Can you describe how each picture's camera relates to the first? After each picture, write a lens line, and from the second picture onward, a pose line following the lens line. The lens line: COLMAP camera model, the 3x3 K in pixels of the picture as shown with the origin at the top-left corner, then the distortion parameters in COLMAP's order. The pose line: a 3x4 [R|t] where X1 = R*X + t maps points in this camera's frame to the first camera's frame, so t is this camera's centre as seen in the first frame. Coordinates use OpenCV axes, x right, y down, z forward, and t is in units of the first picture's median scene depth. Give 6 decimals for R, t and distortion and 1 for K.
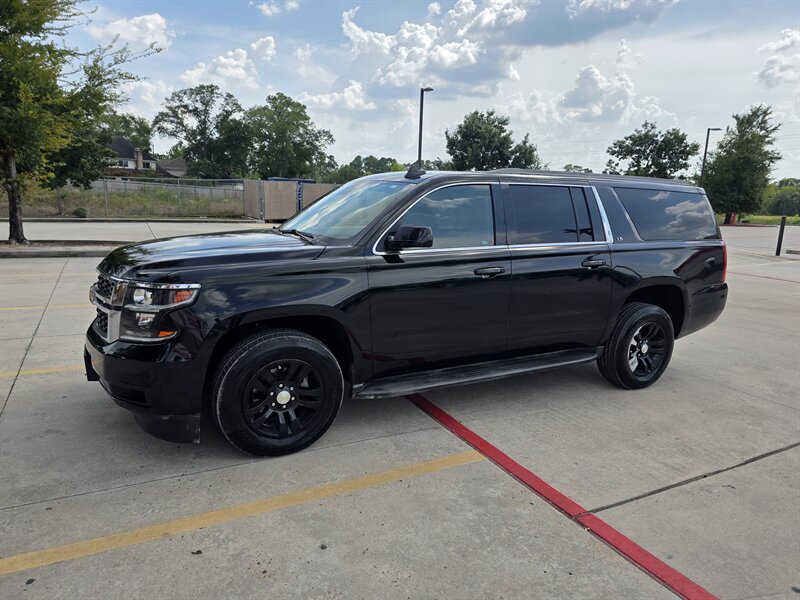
lens RADIAL K [[536.0, 0, 409.3], [0, 536.0, 305.8], [0, 0, 1]] dist [0.063497, -0.061927]
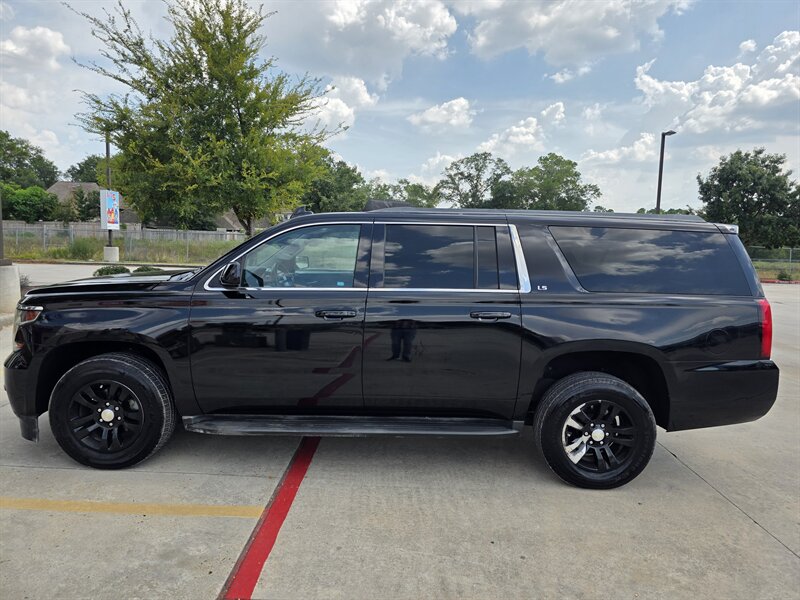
lens RADIAL K [[536.0, 0, 407.0], [0, 536.0, 297.3], [0, 0, 1]] dist [0.063497, -0.061927]
pose [[0.875398, 0.038341, -0.481881, 0.075239], [-0.094173, 0.991277, -0.092206, -0.002155], [0.474142, 0.126098, 0.871372, 0.026728]]
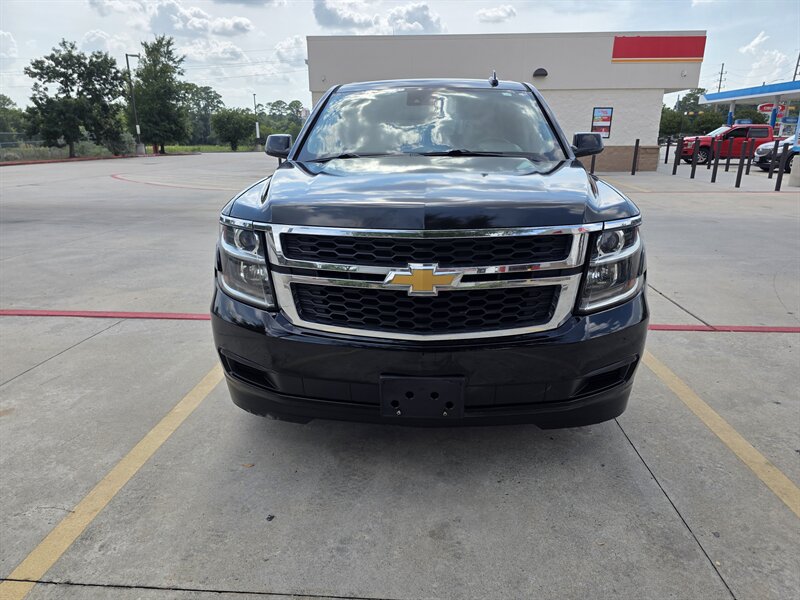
lens RADIAL K [[544.1, 0, 399.3], [0, 544.1, 301.0], [0, 0, 1]] dist [0.061332, -0.060433]
pose [[0.535068, -0.275410, 0.798656, -0.103663], [0.191370, 0.960308, 0.202945, -0.011639], [-0.822848, 0.044249, 0.566536, 0.068485]]
